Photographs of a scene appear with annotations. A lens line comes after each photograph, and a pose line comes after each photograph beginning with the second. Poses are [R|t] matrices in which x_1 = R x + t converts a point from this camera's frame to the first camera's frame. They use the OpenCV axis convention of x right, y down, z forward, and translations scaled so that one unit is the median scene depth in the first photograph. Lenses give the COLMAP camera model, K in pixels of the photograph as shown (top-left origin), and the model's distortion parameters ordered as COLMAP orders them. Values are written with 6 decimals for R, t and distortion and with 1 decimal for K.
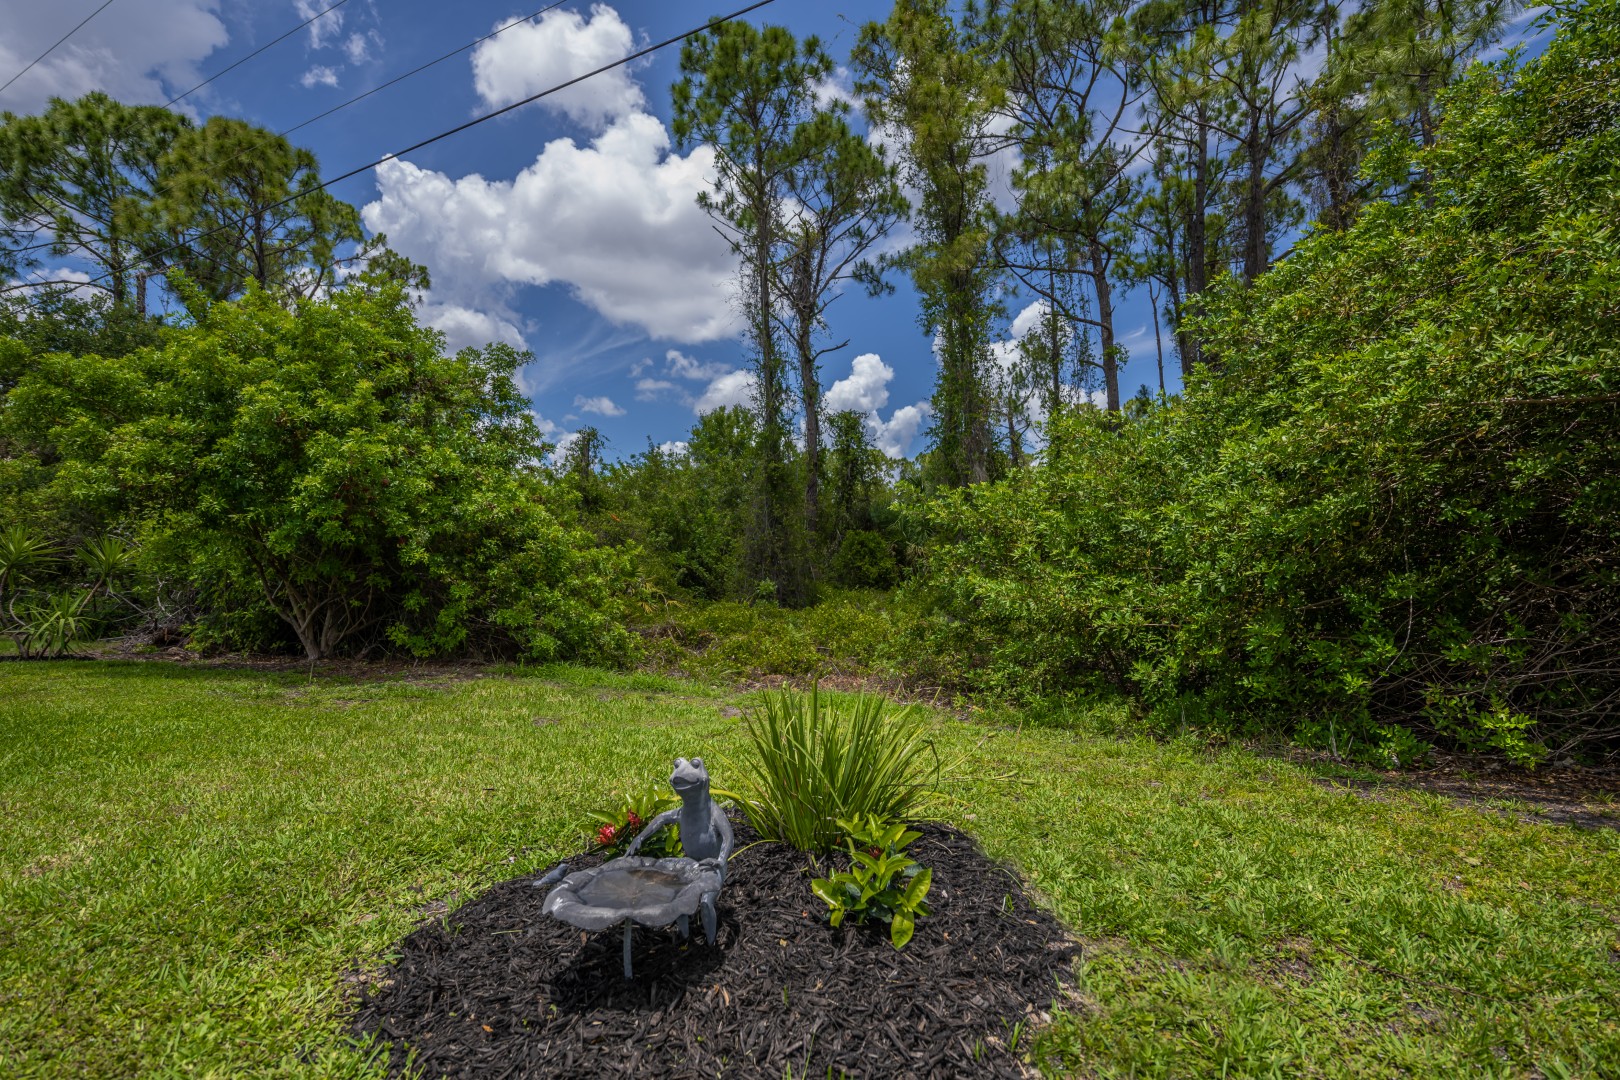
lens RADIAL K [[800.8, 0, 810.0], [0, 800.8, 540.0], [0, 0, 1]] dist [-0.000177, 0.000156]
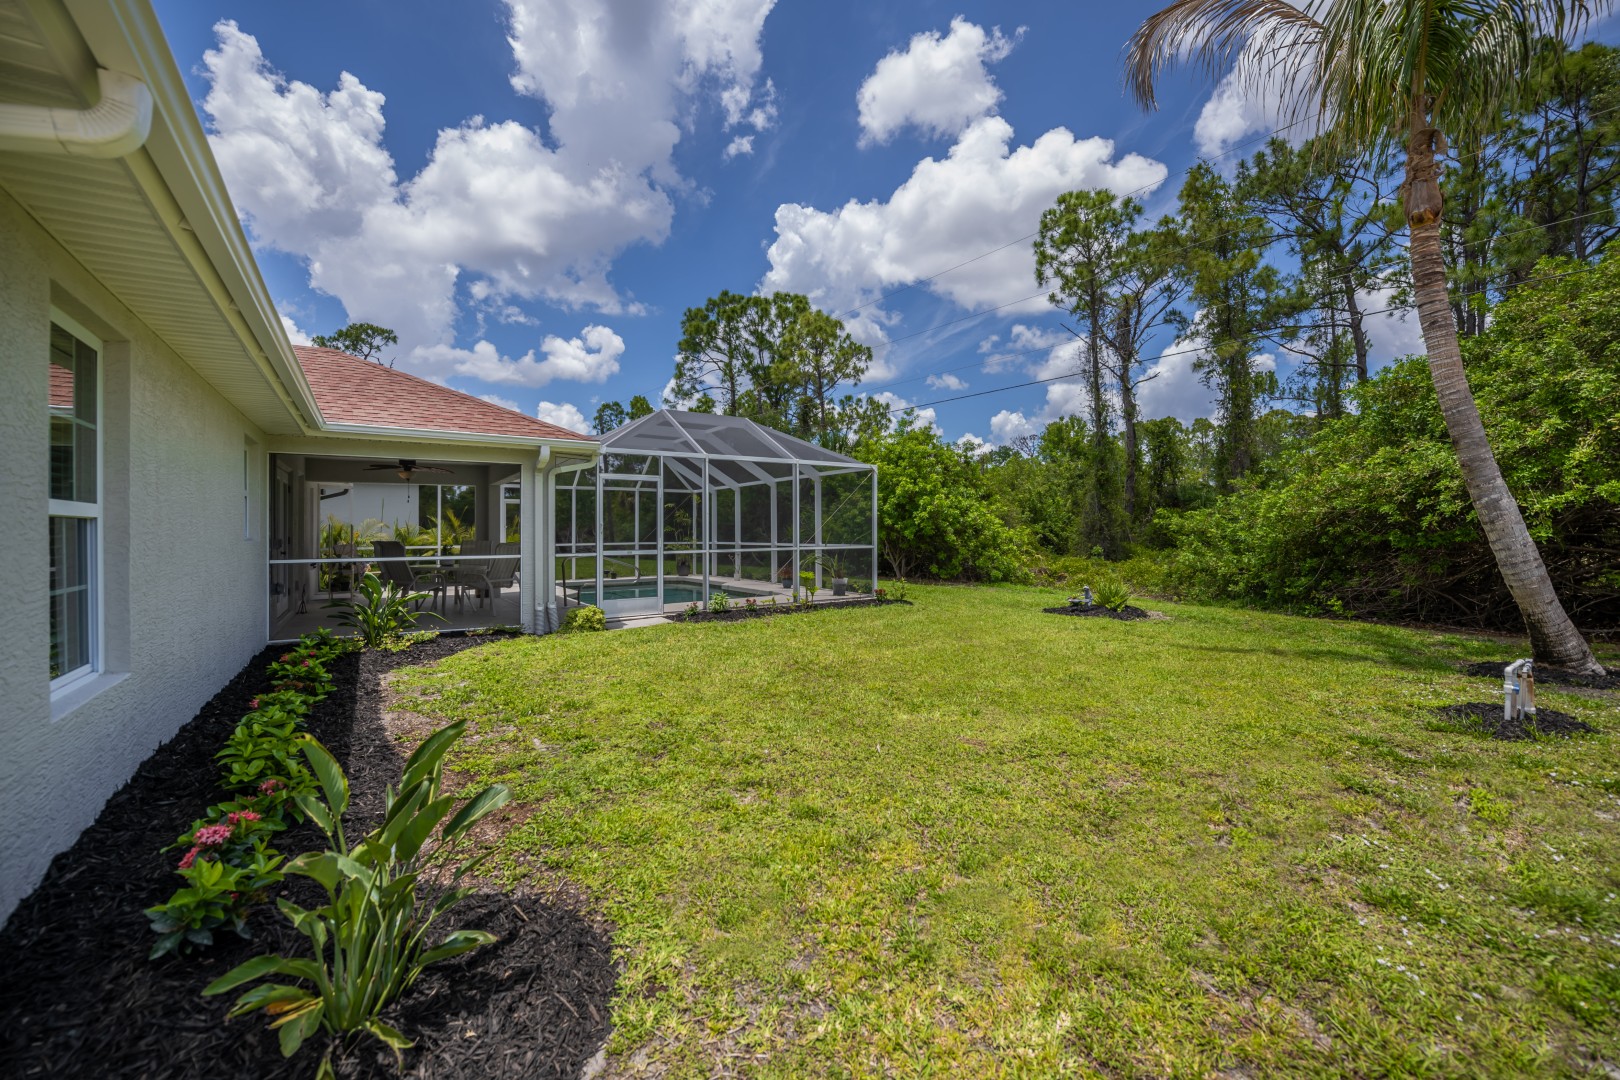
lens RADIAL K [[648.2, 0, 810.1], [0, 648.2, 531.7], [0, 0, 1]] dist [-0.014548, -0.000842]
pose [[0.891461, 0.003554, -0.453083, 0.020521], [0.018230, 0.998878, 0.043704, -0.039306], [0.452730, -0.047220, 0.890397, -0.409564]]
